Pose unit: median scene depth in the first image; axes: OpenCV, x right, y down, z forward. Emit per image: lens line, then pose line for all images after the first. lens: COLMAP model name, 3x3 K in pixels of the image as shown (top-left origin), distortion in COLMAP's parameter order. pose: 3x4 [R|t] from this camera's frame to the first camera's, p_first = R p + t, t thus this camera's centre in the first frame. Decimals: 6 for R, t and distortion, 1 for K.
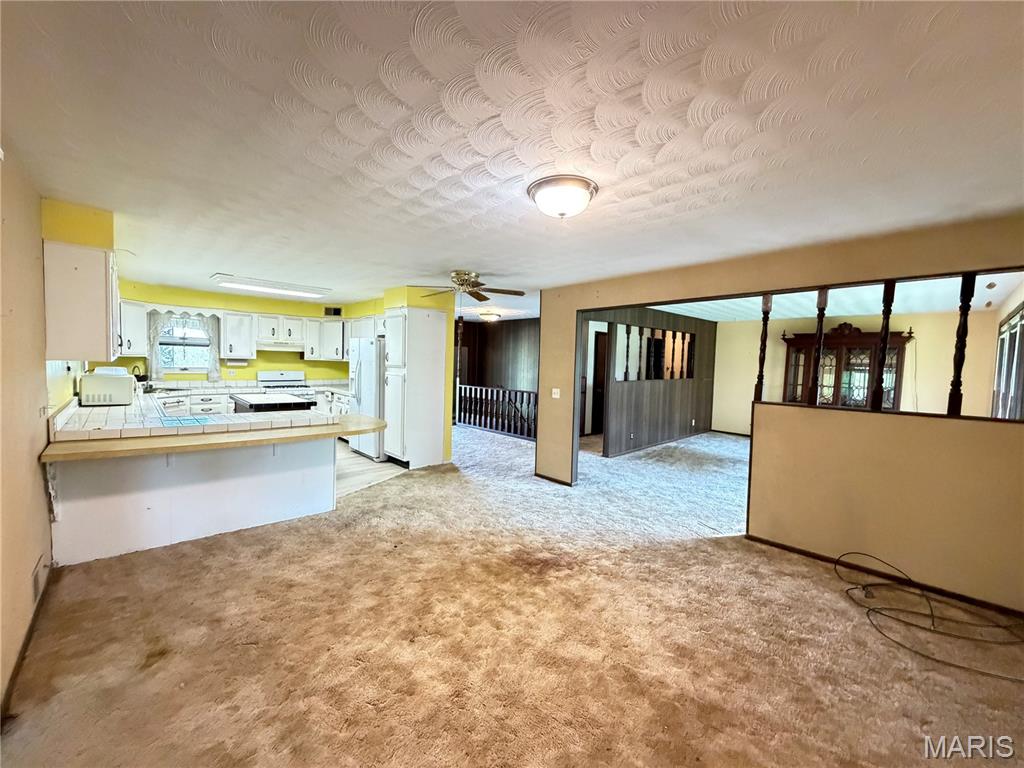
lens RADIAL K [[407.8, 0, 508.3], [0, 407.8, 383.0], [0, 0, 1]] dist [-0.000239, -0.000089]
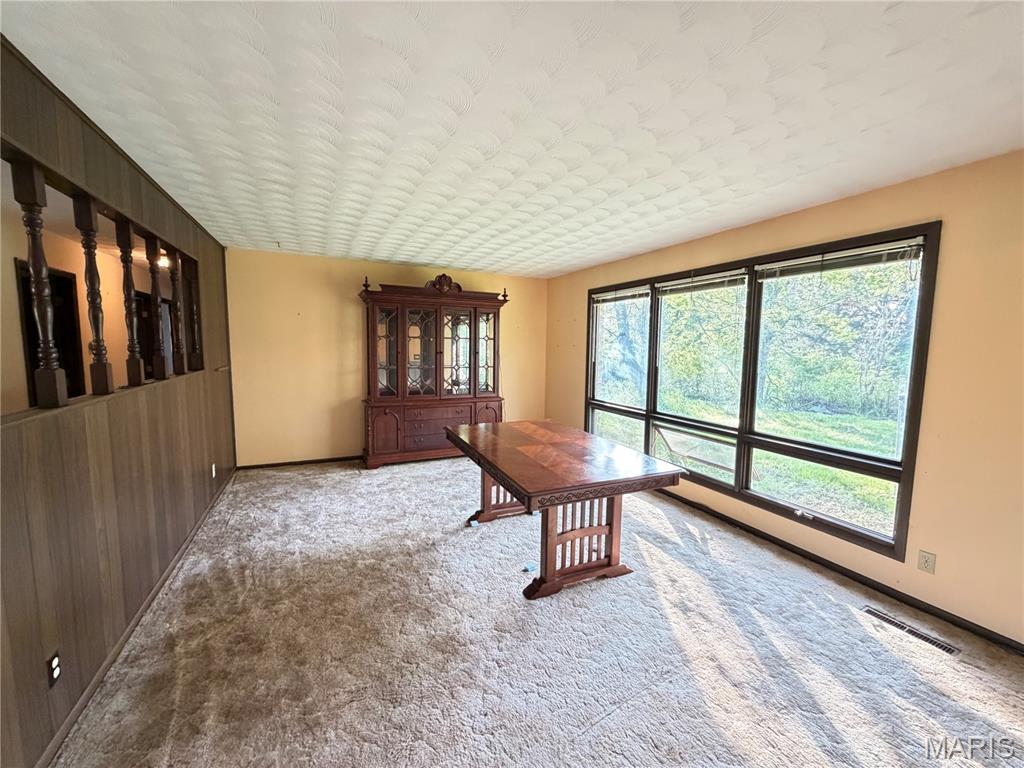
lens RADIAL K [[407.8, 0, 508.3], [0, 407.8, 383.0], [0, 0, 1]] dist [-0.000239, -0.000089]
pose [[0.319009, -0.112601, 0.941039, 0.170840], [0.049914, 0.993535, 0.101962, -0.027117], [-0.946436, 0.014444, 0.322567, 0.615734]]
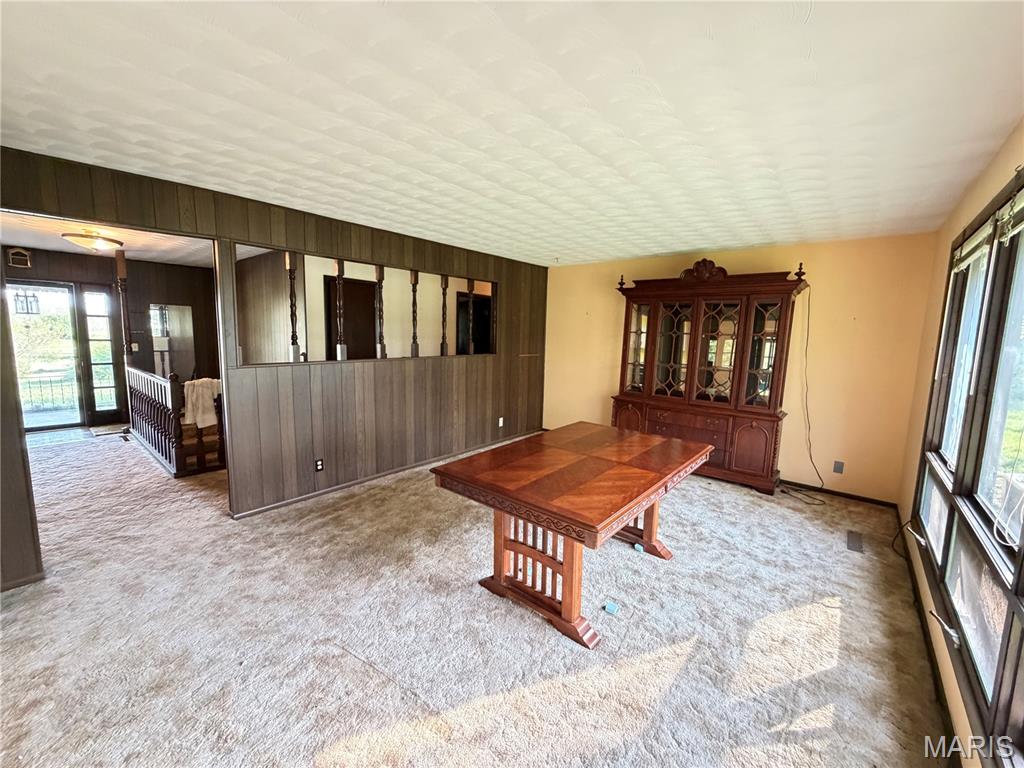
lens RADIAL K [[407.8, 0, 508.3], [0, 407.8, 383.0], [0, 0, 1]] dist [-0.000239, -0.000089]
pose [[0.993570, -0.014511, 0.112287, 0.433094], [0.006594, 0.997486, 0.070559, -0.011759], [-0.113029, -0.069365, 0.991168, 0.395935]]
